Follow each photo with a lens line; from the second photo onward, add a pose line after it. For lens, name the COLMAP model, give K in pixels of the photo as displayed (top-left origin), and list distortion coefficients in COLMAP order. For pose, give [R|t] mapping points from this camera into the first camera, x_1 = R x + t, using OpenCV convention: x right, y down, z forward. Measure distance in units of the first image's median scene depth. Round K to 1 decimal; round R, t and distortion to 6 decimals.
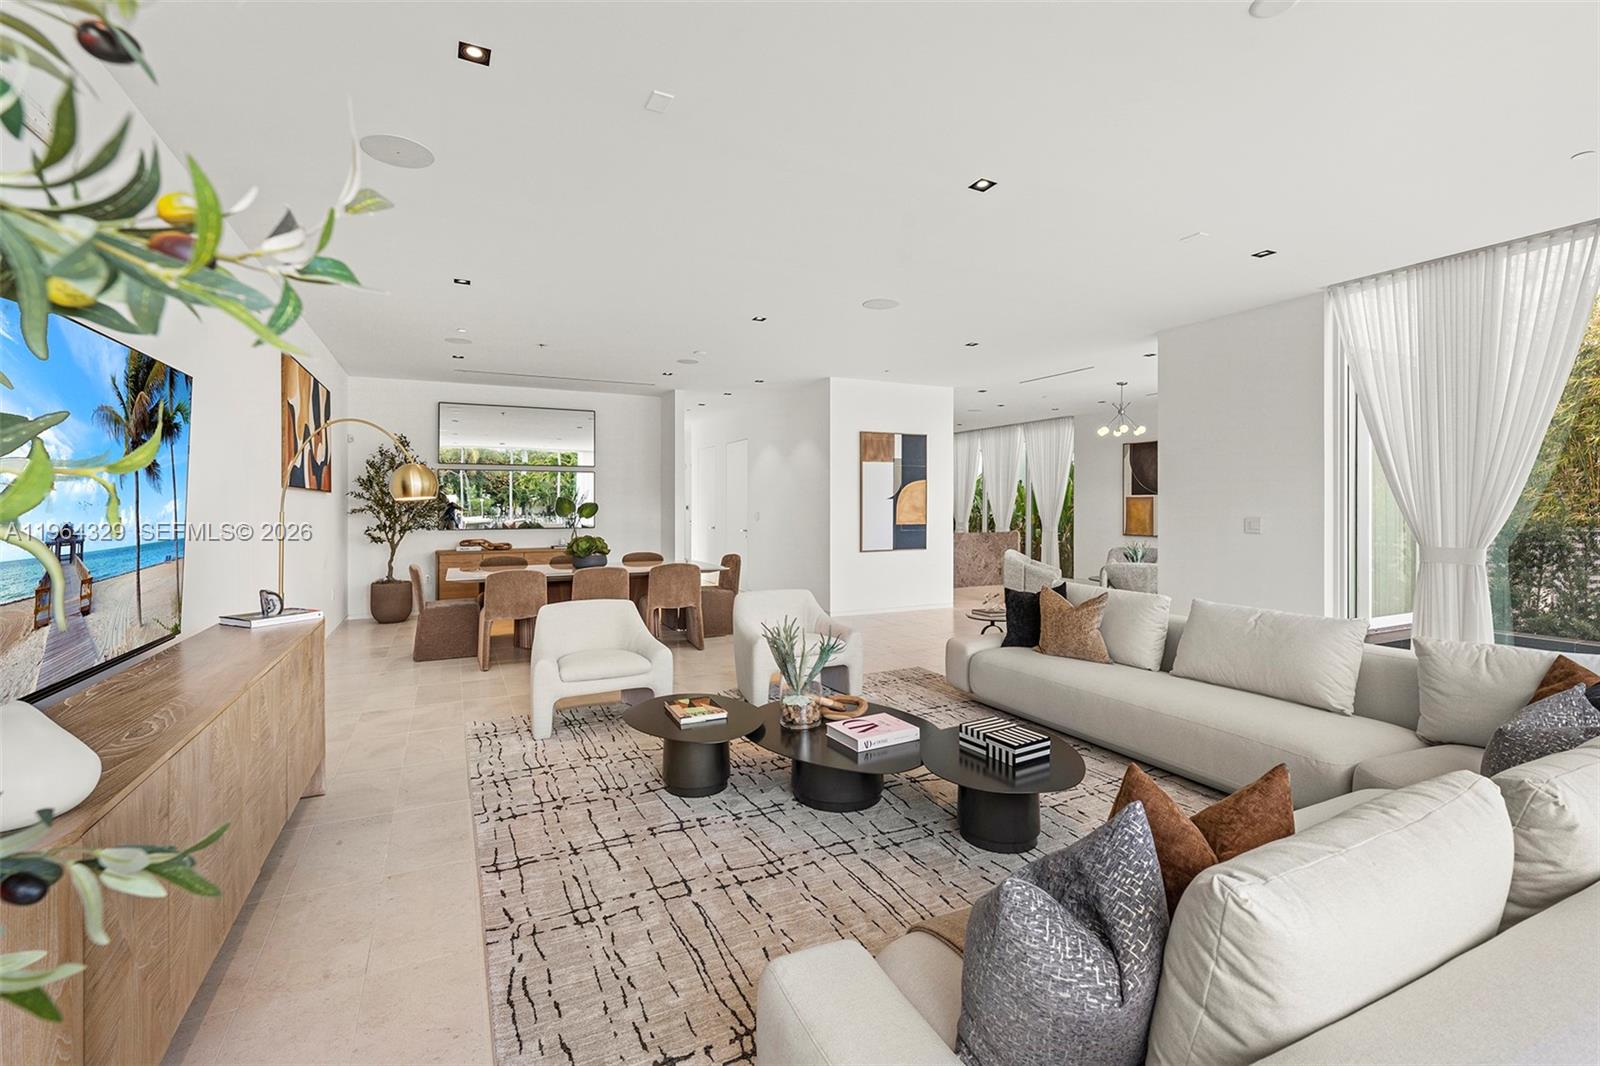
lens RADIAL K [[689.6, 0, 800.0], [0, 689.6, 533.0], [0, 0, 1]] dist [0.000262, 0.000058]
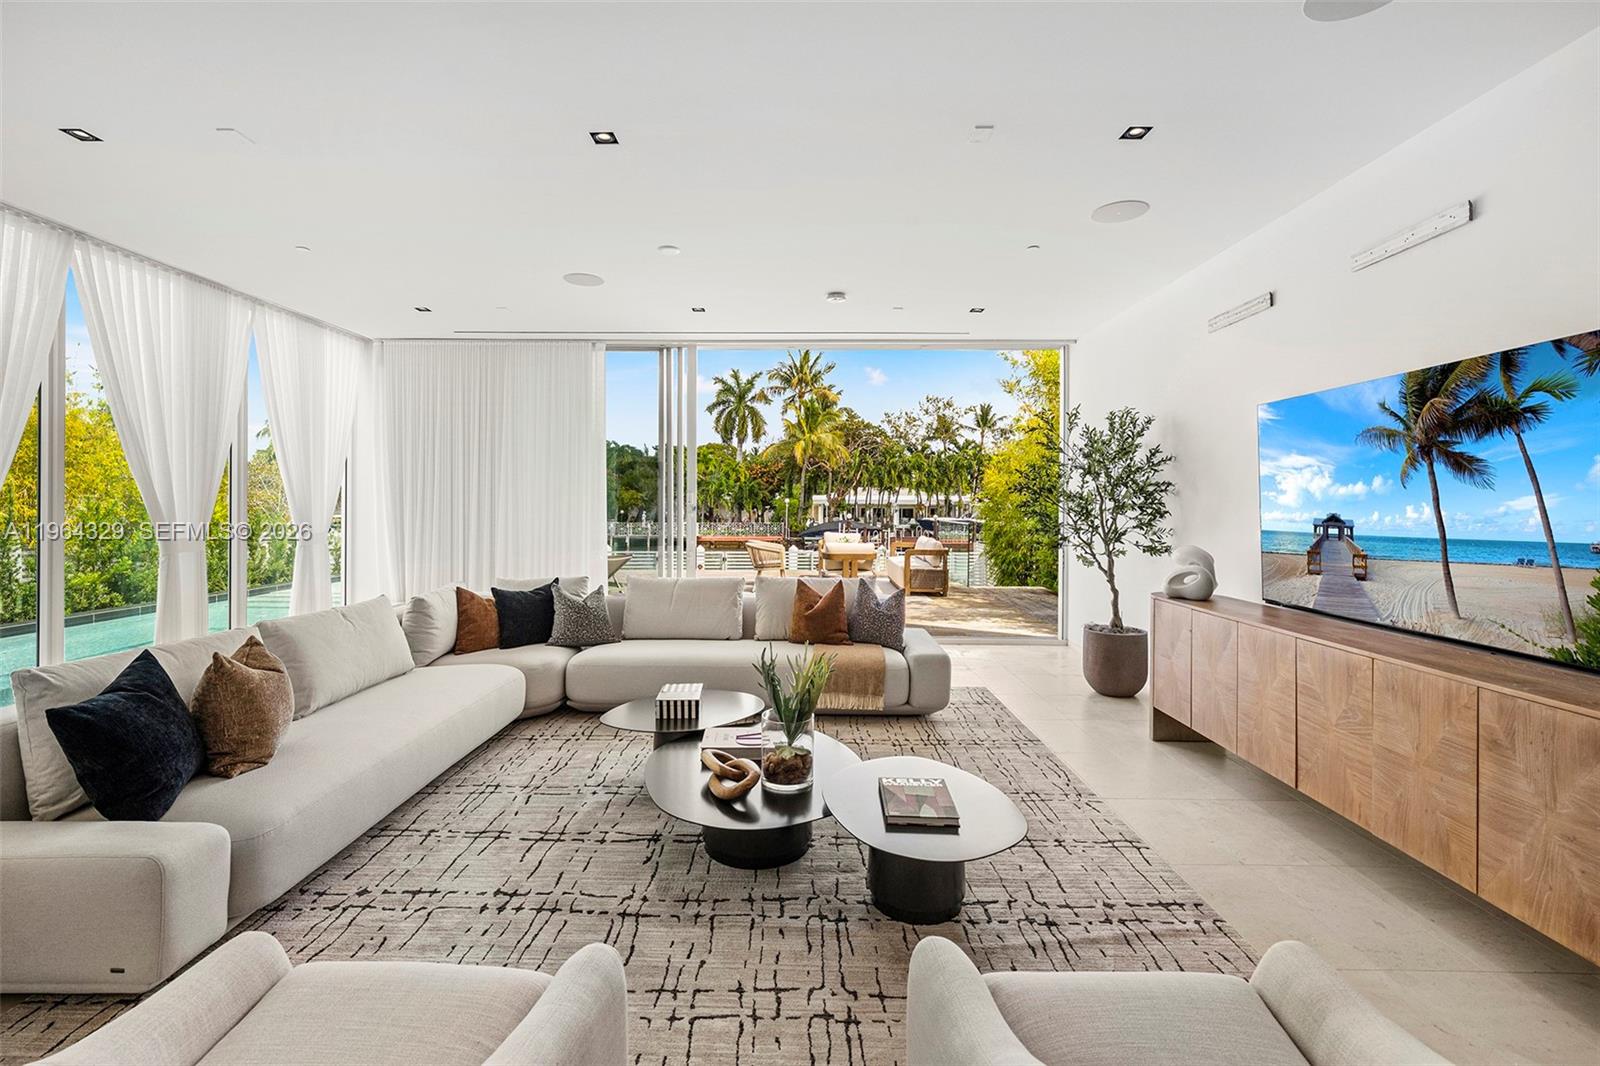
lens RADIAL K [[682.7, 0, 799.8], [0, 682.7, 505.3], [0, 0, 1]] dist [0.018135, -0.016036]
pose [[-0.891228, -0.003965, 0.453538, -0.552741], [0.008847, 0.999620, 0.026124, -0.067605], [-0.453469, 0.027295, -0.890854, 2.336395]]
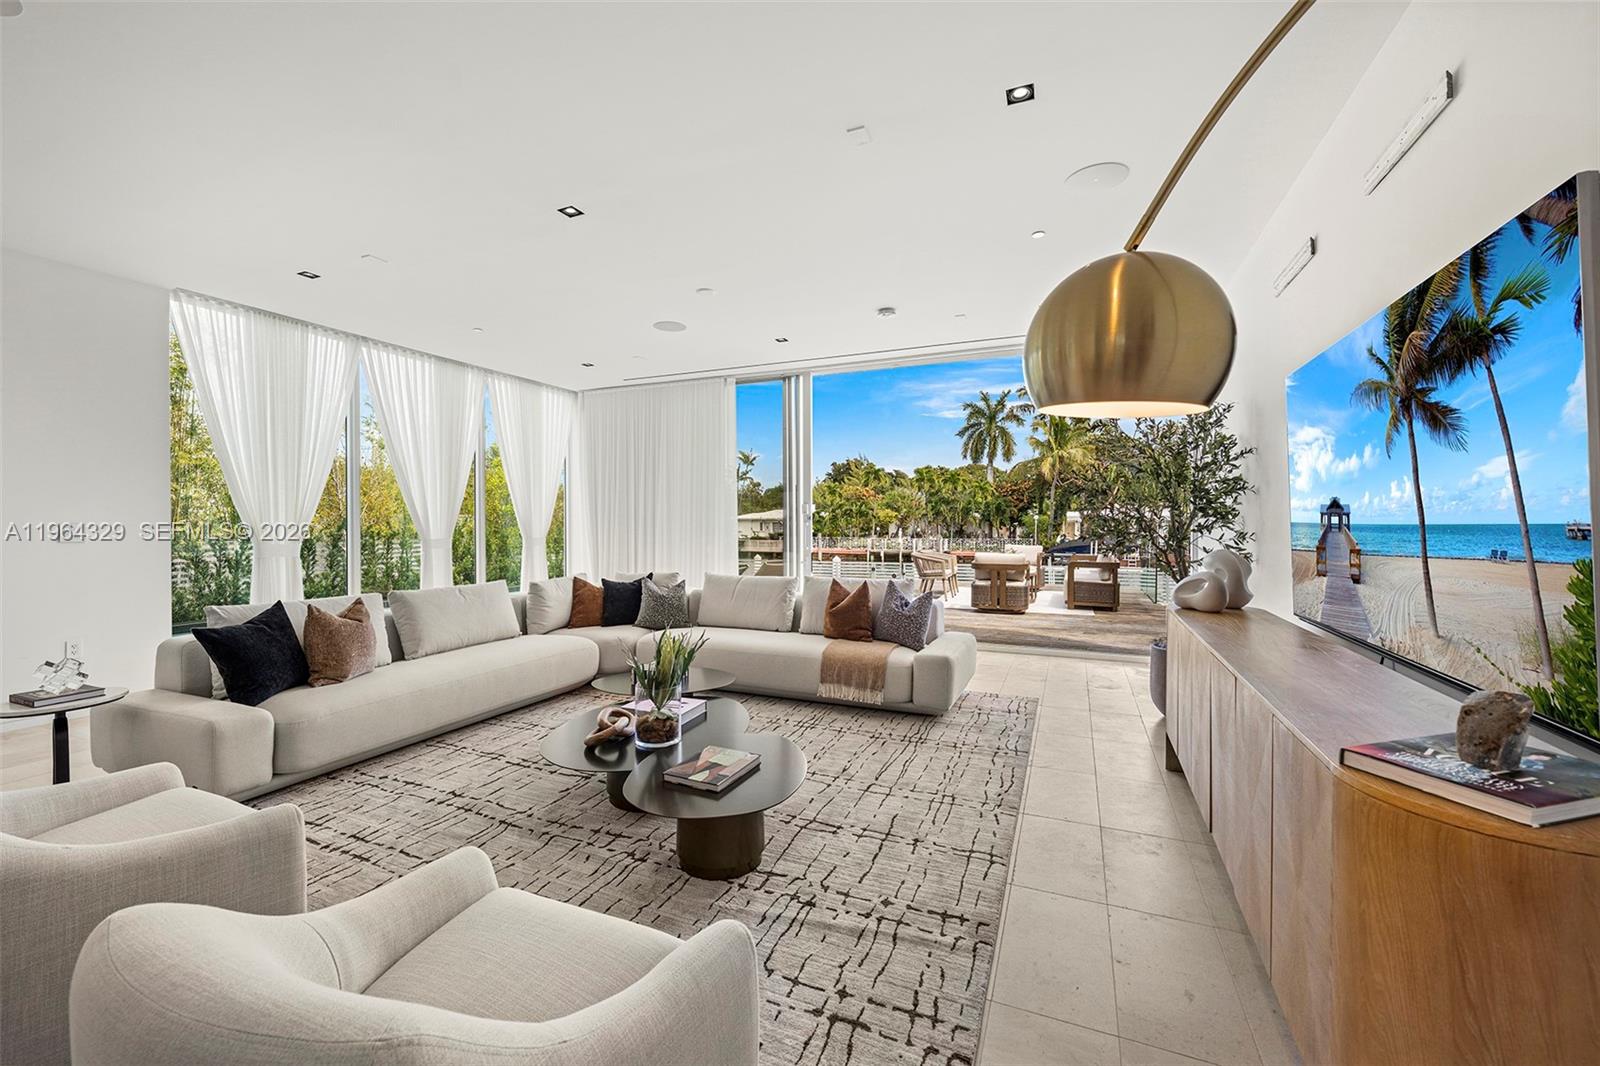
lens RADIAL K [[632.2, 0, 800.0], [0, 632.2, 533.0], [0, 0, 1]] dist [-0.002896, 0.000370]
pose [[-0.642801, -0.006720, 0.766004, -1.044272], [0.028013, 0.999086, 0.032273, -0.012352], [-0.765521, 0.042203, -0.642025, 1.943169]]
